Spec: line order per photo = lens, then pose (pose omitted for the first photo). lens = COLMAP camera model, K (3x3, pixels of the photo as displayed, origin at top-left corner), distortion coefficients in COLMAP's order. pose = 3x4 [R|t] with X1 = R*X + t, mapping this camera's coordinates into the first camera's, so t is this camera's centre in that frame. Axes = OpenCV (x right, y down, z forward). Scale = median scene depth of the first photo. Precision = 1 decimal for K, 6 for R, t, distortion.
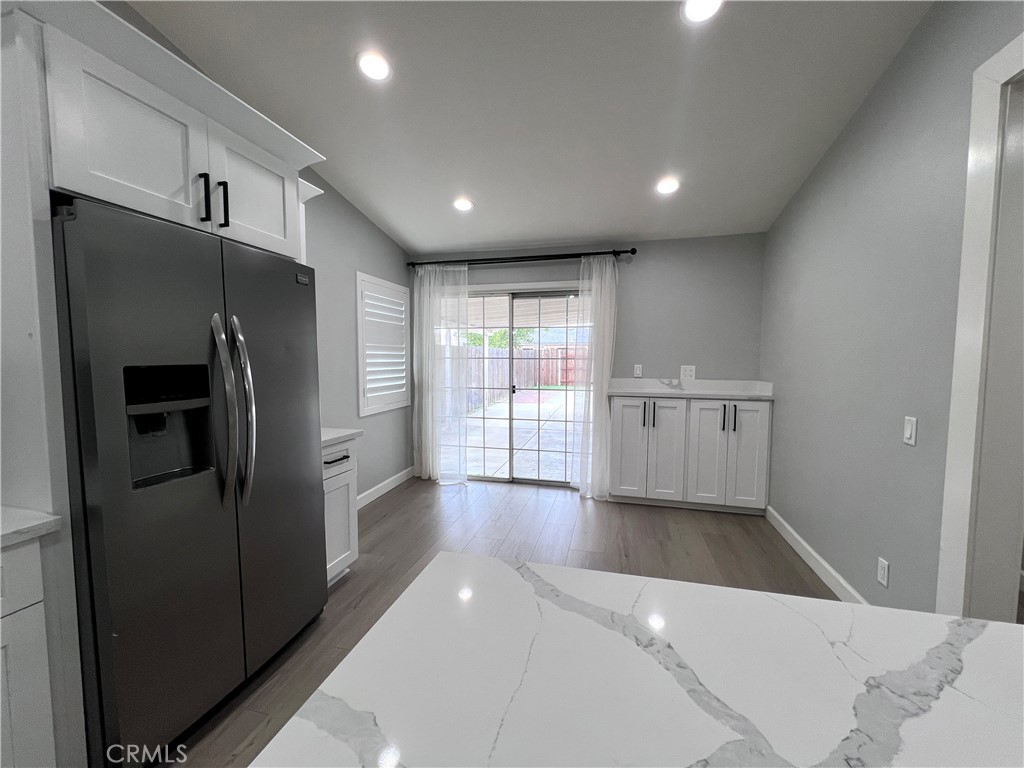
lens RADIAL K [[407.6, 0, 509.9], [0, 407.6, 386.6], [0, 0, 1]] dist [0.004133, 0.000039]
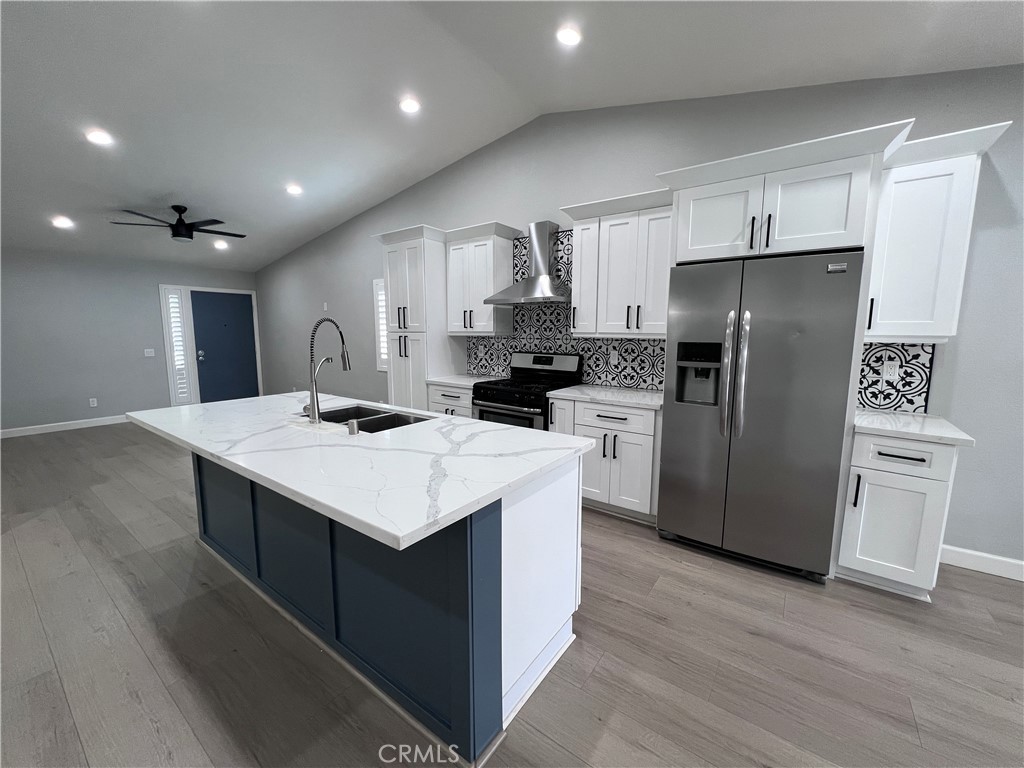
lens RADIAL K [[407.6, 0, 512.5], [0, 407.6, 383.9], [0, 0, 1]] dist [0.004133, 0.000039]
pose [[-0.368304, 0.114706, -0.922602, 0.369057], [-0.072805, 0.985754, 0.151621, -0.026227], [0.926850, 0.123013, -0.354706, 0.273790]]
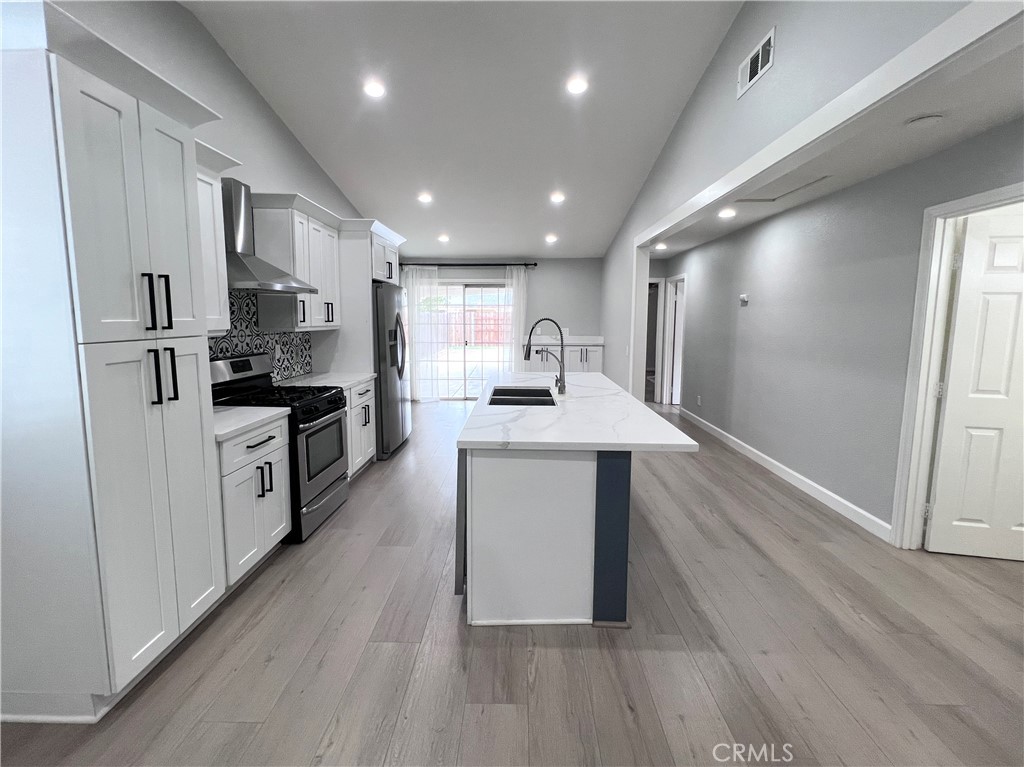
lens RADIAL K [[414.4, 0, 510.7], [0, 414.4, 387.3], [0, 0, 1]] dist [-0.000734, -0.000045]
pose [[0.973882, -0.036928, 0.224030, -0.225459], [0.015929, 0.995366, 0.094830, 0.032891], [-0.226494, -0.088784, 0.969958, -0.772482]]
